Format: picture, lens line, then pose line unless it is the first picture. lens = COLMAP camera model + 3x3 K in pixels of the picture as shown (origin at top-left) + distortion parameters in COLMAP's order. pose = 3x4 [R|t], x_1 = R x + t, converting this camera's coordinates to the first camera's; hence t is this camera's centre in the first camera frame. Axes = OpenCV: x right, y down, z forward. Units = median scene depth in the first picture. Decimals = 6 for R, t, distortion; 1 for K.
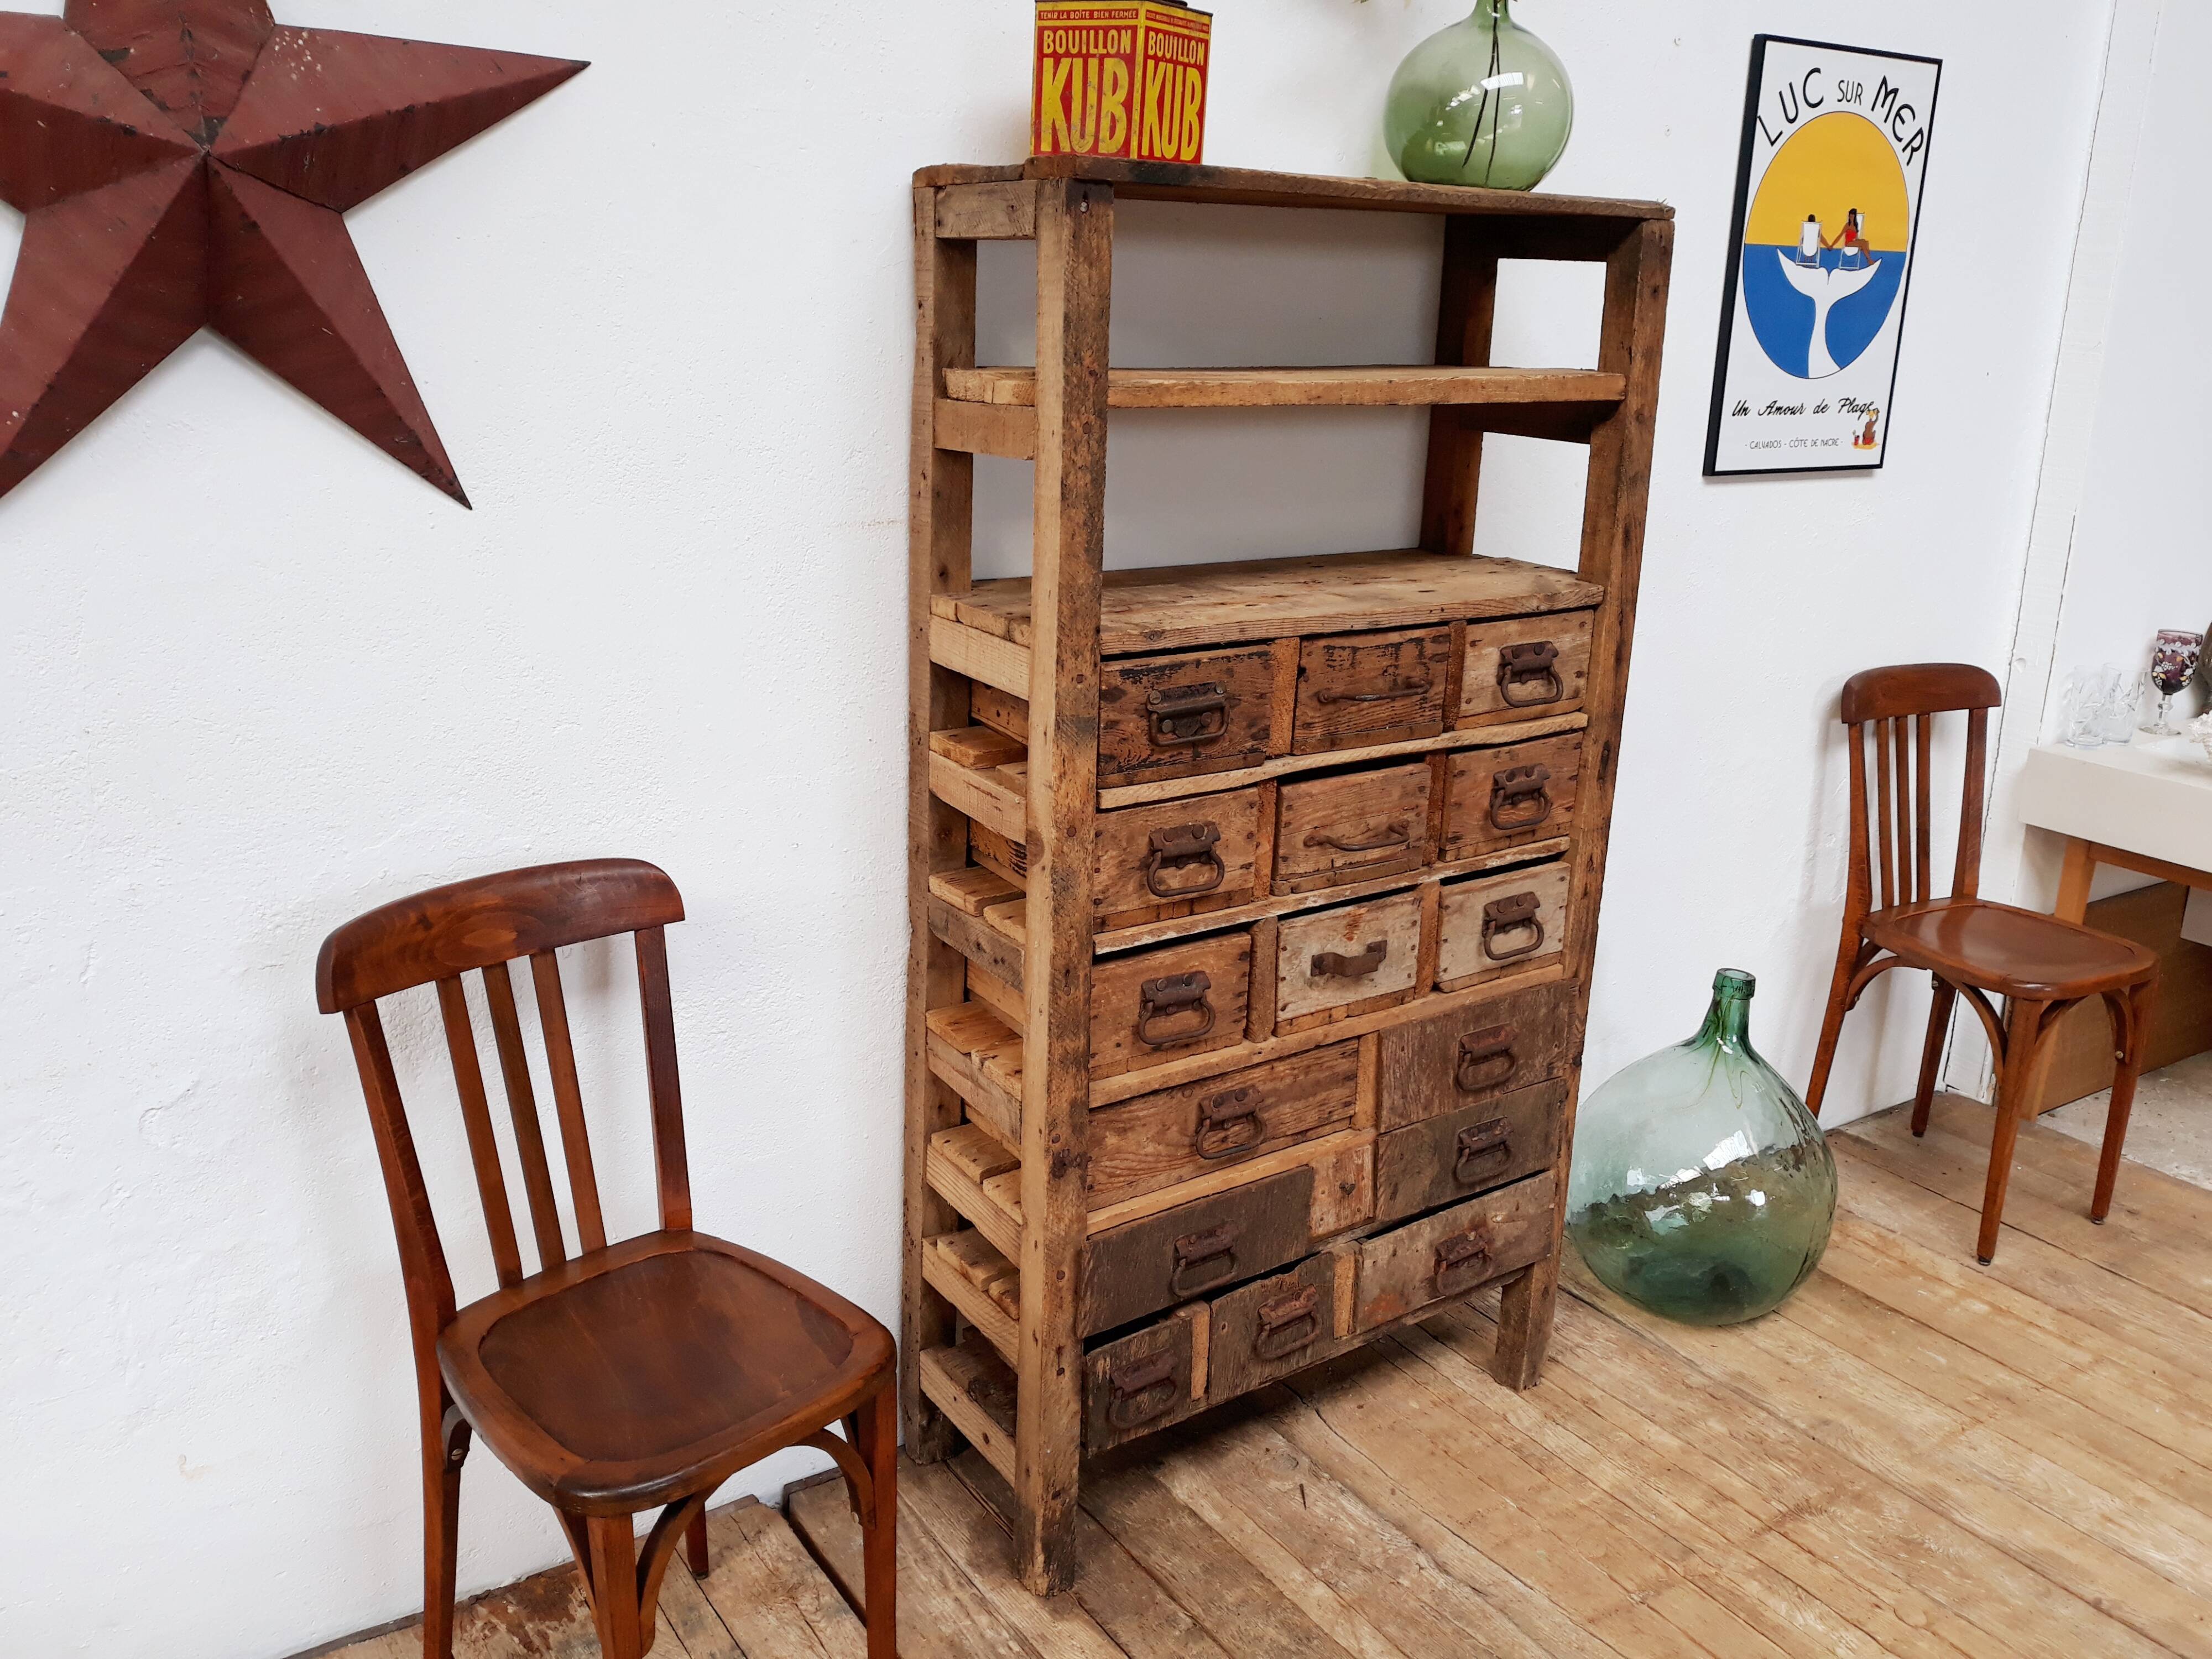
lens RADIAL K [[1819.0, 0, 1111.6], [0, 1819.0, 827.5], [0, 0, 1]] dist [0.034043, -0.105905]
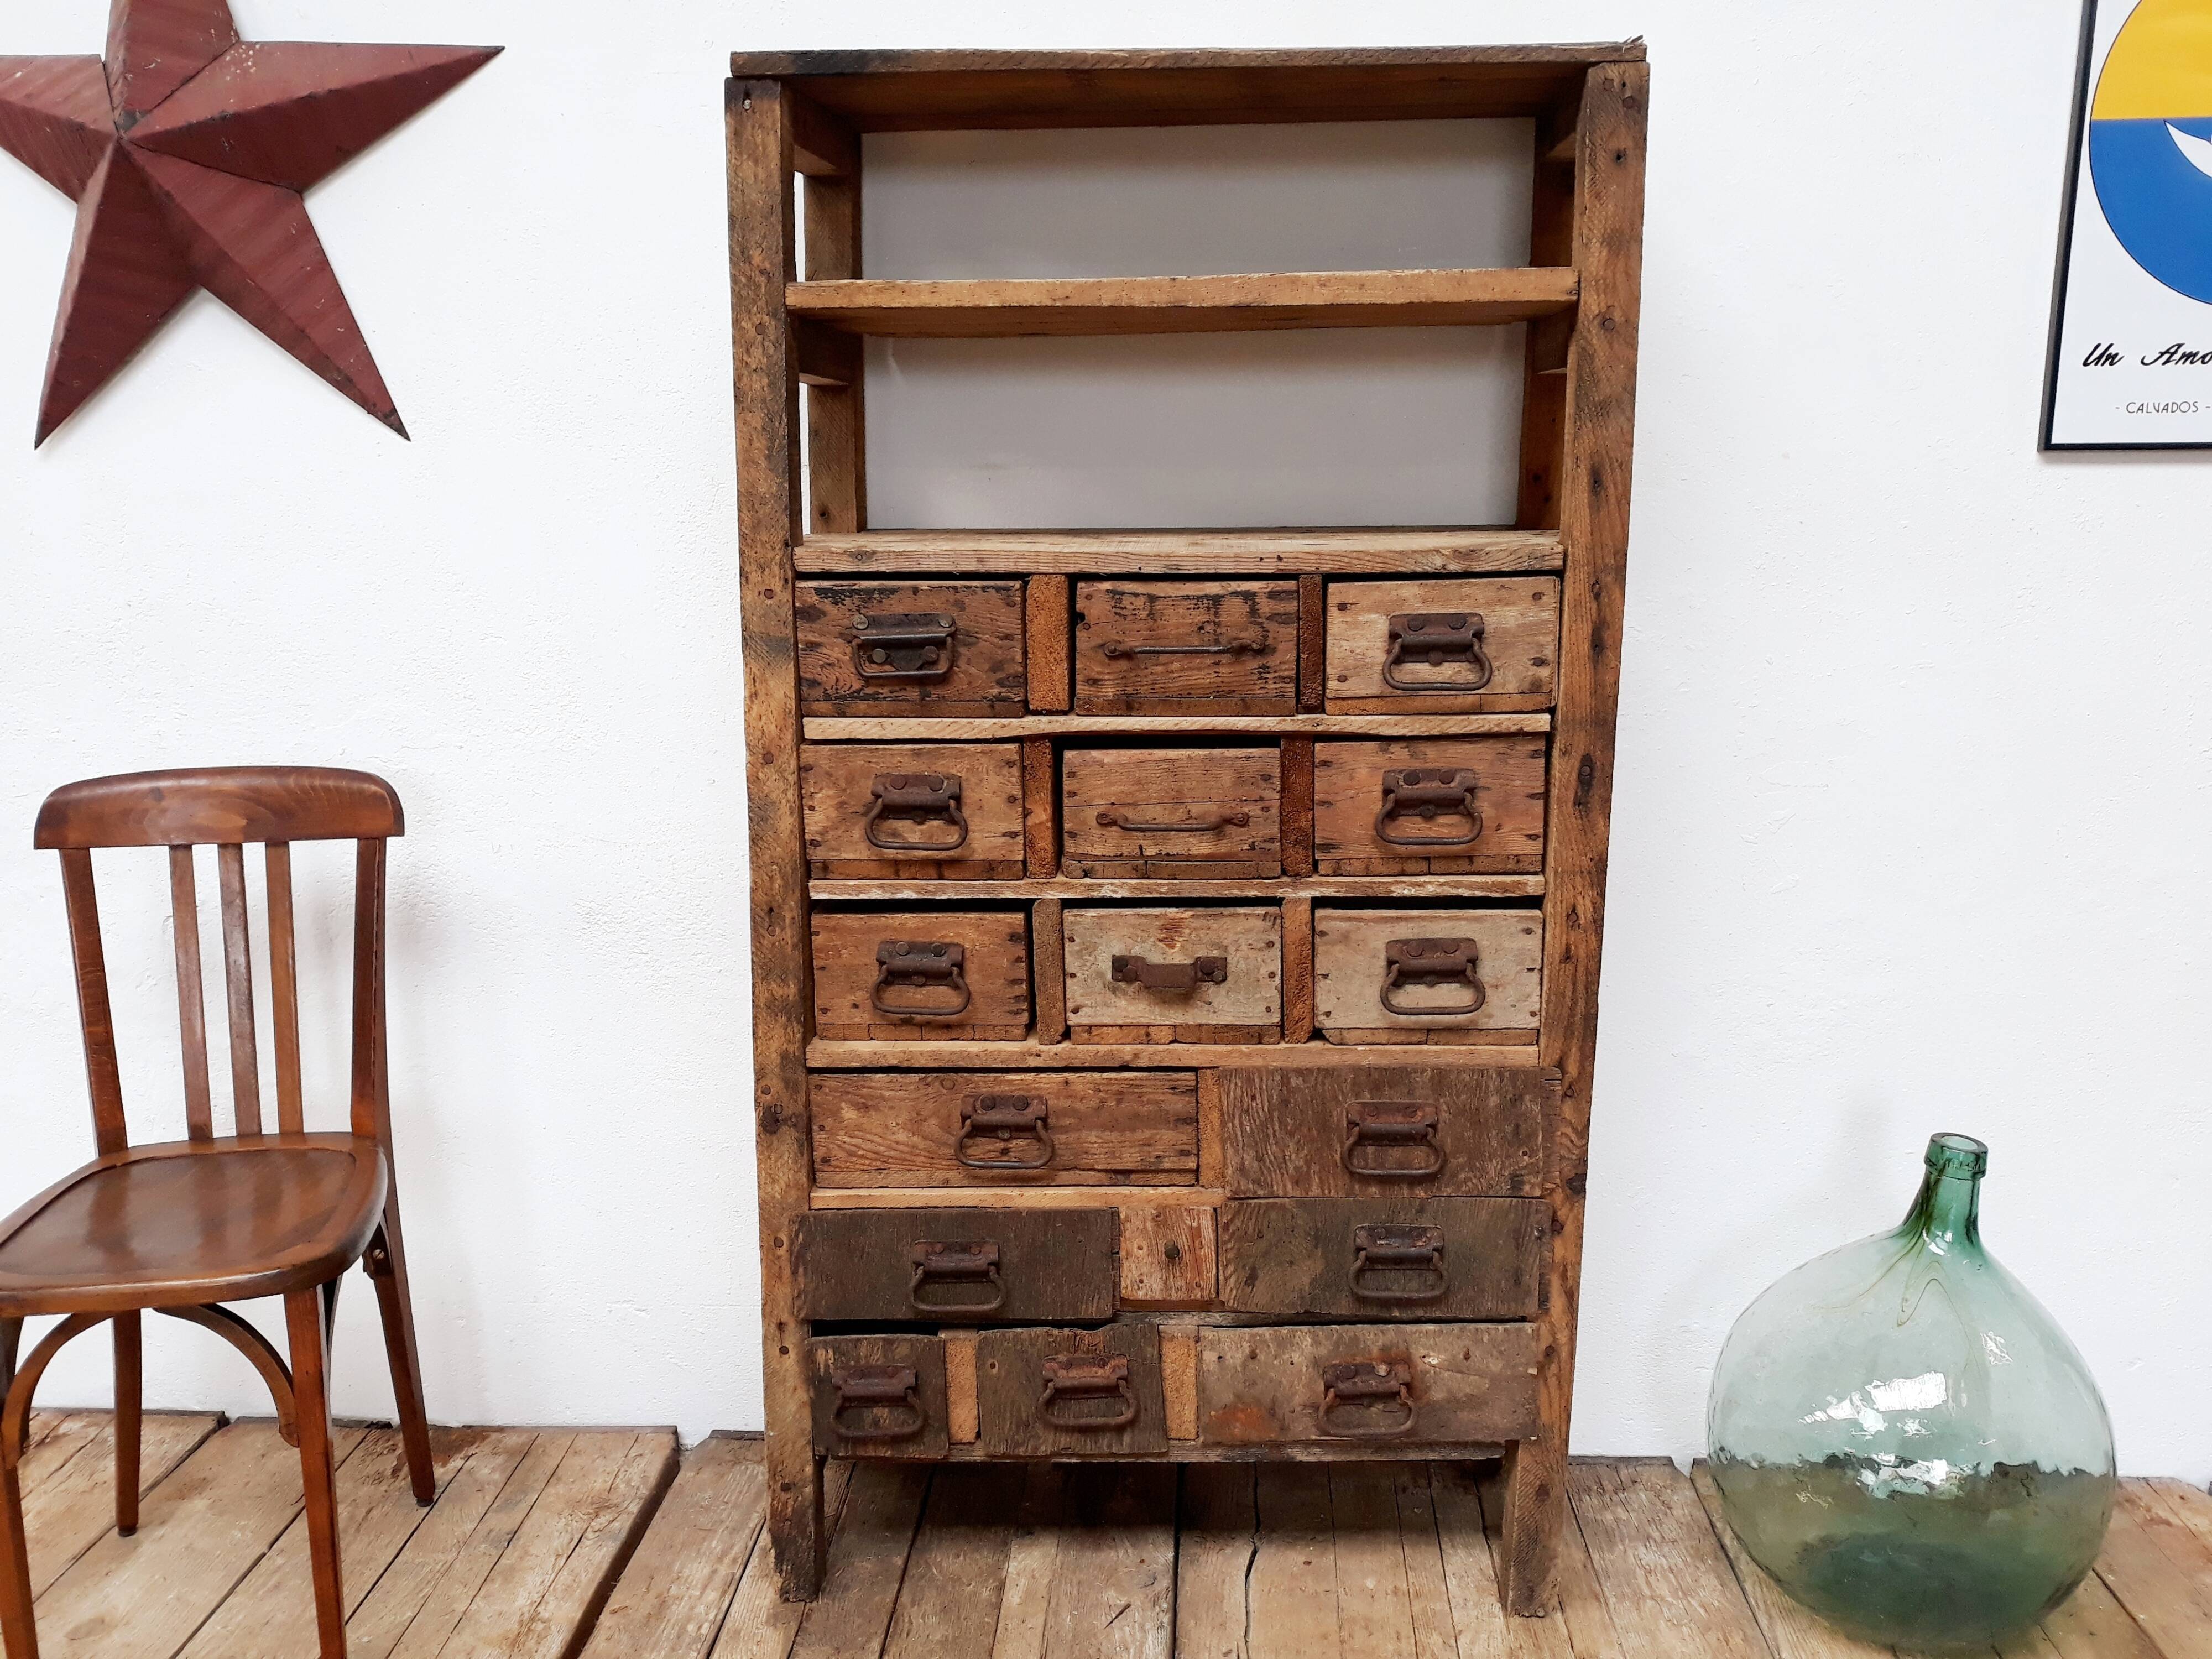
lens RADIAL K [[1819.1, 0, 1100.7], [0, 1819.1, 827.2], [0, 0, 1]] dist [-0.008525, -0.011366]
pose [[0.802608, 0.091118, -0.589507, 0.591018], [-0.142205, 0.988998, -0.040745, 0.044916], [0.579309, 0.116533, 0.806735, 0.292506]]
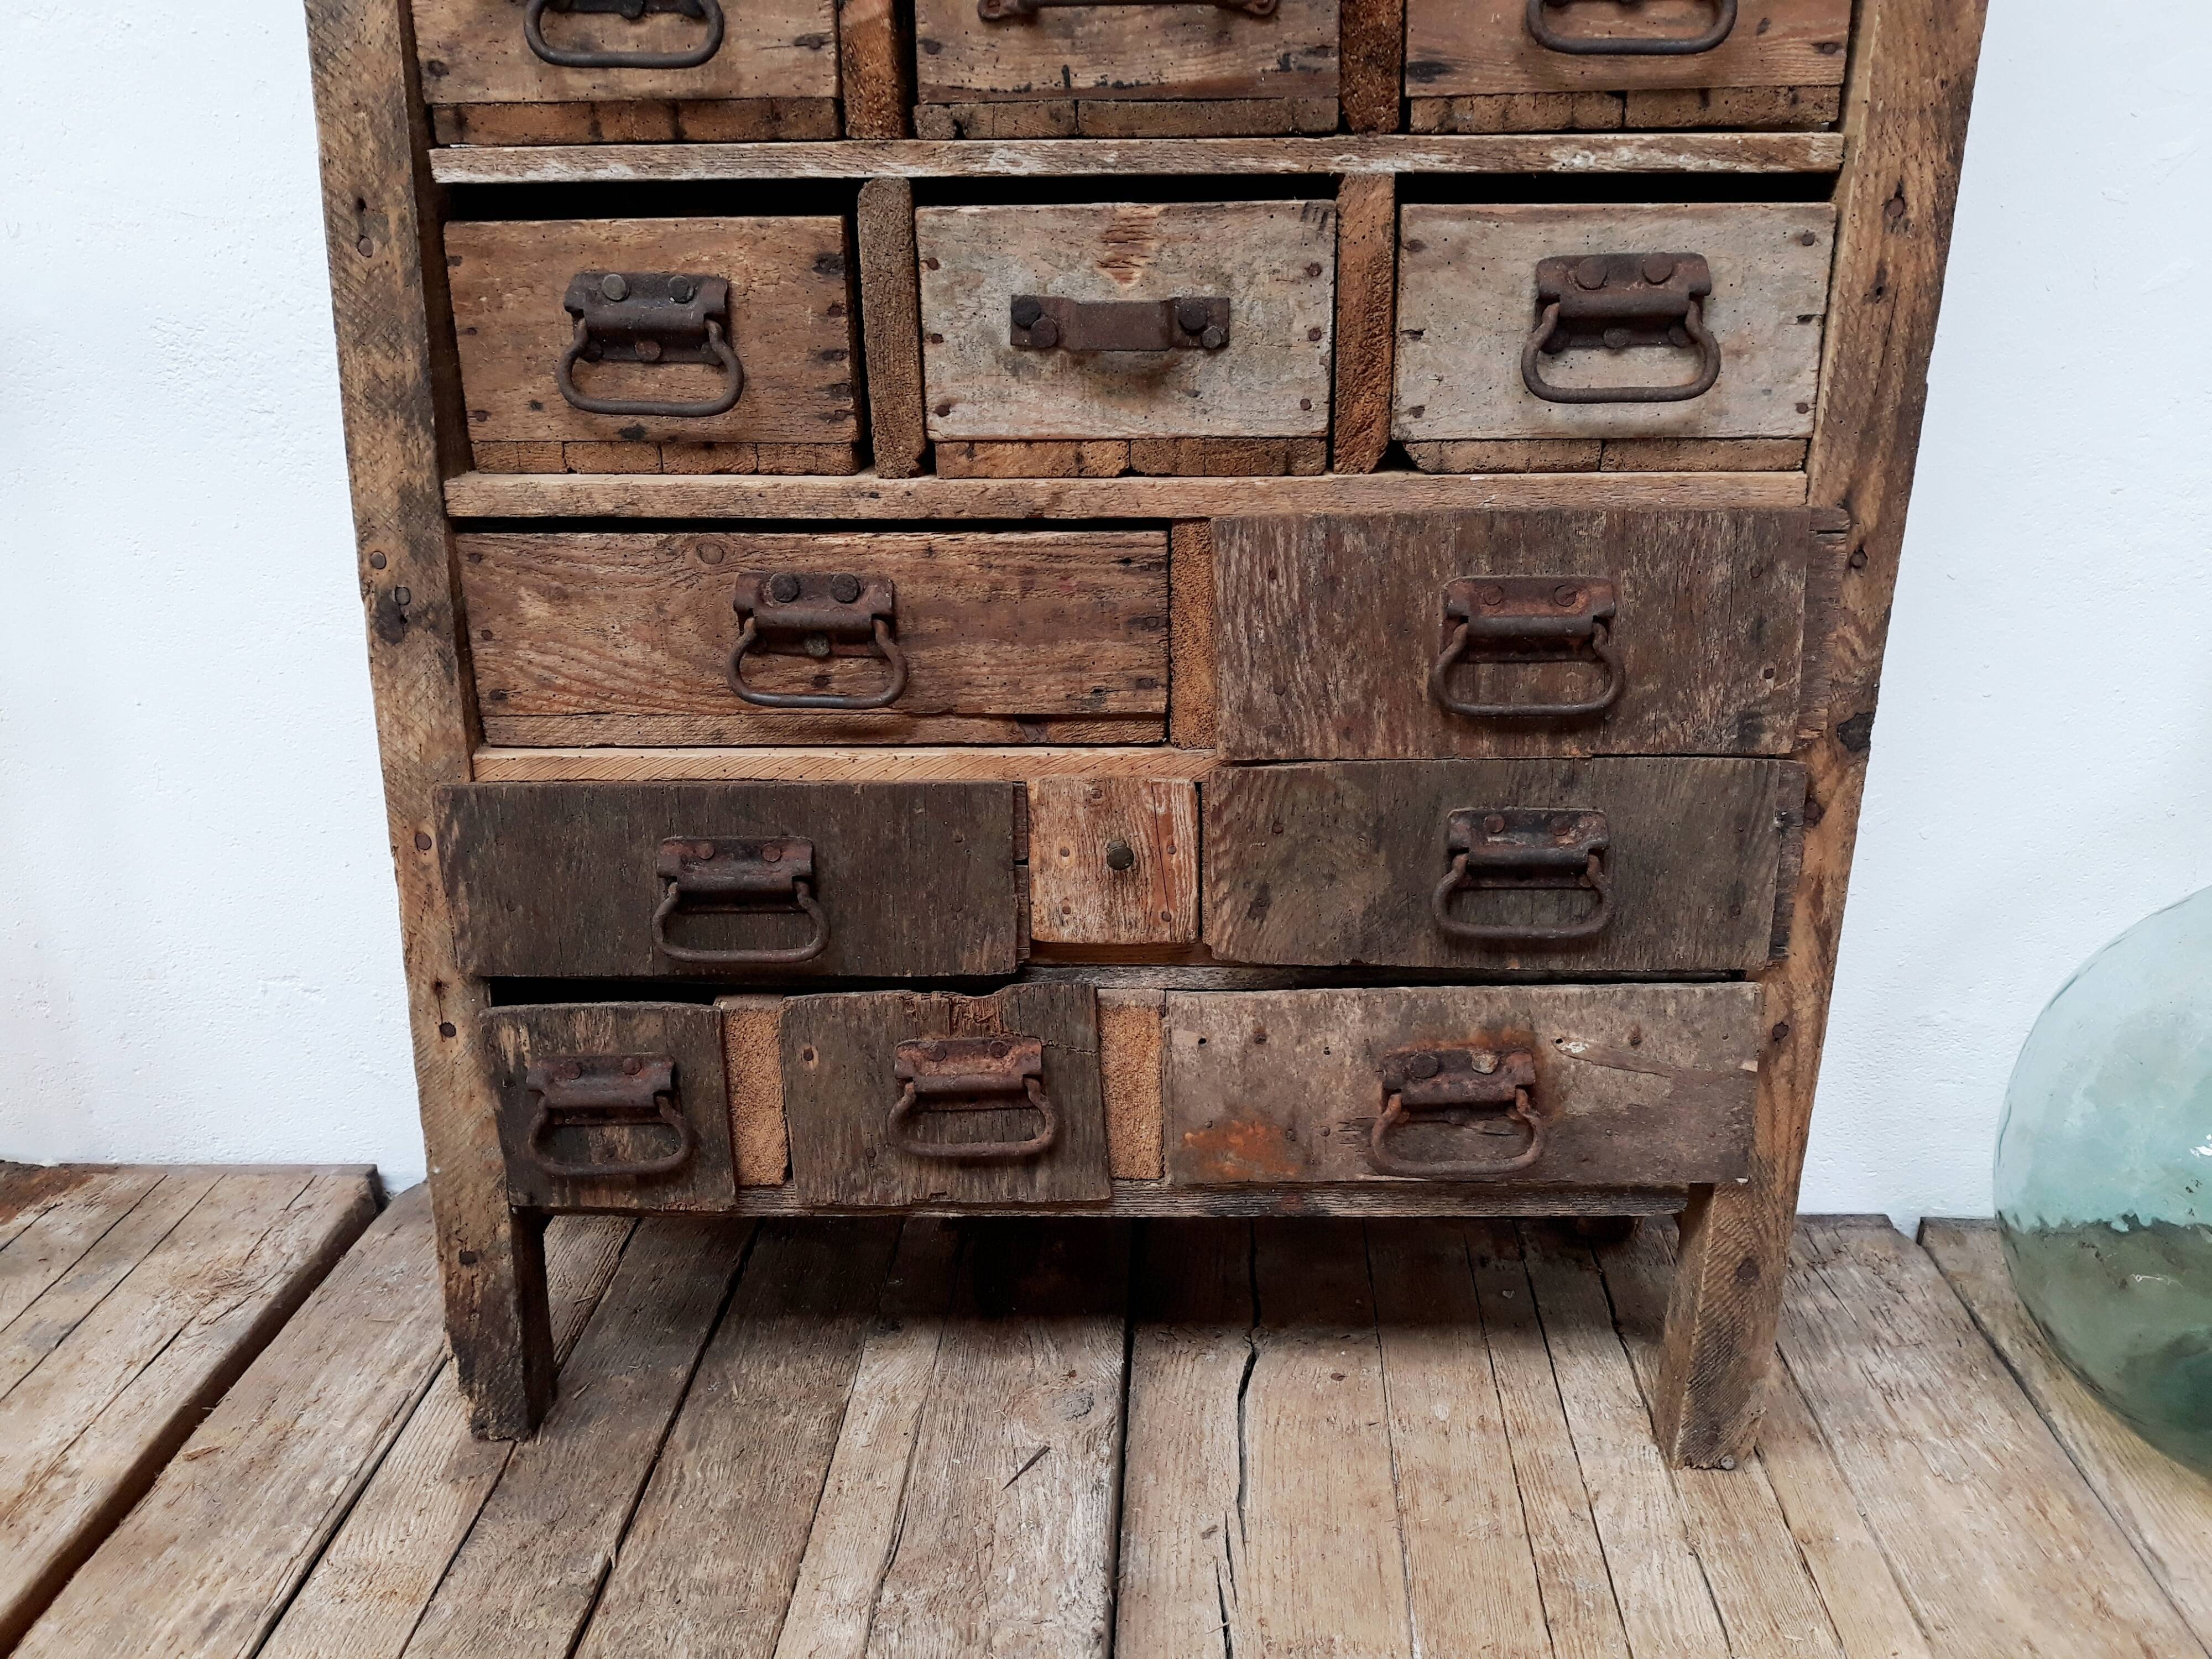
lens RADIAL K [[1798.0, 0, 1102.6], [0, 1798.0, 833.5], [0, 0, 1]] dist [0.058731, -0.138060]
pose [[0.808468, 0.168791, -0.563816, 0.396076], [-0.148144, 0.985510, 0.082607, 0.158247], [0.569590, 0.016741, 0.821759, 0.630787]]
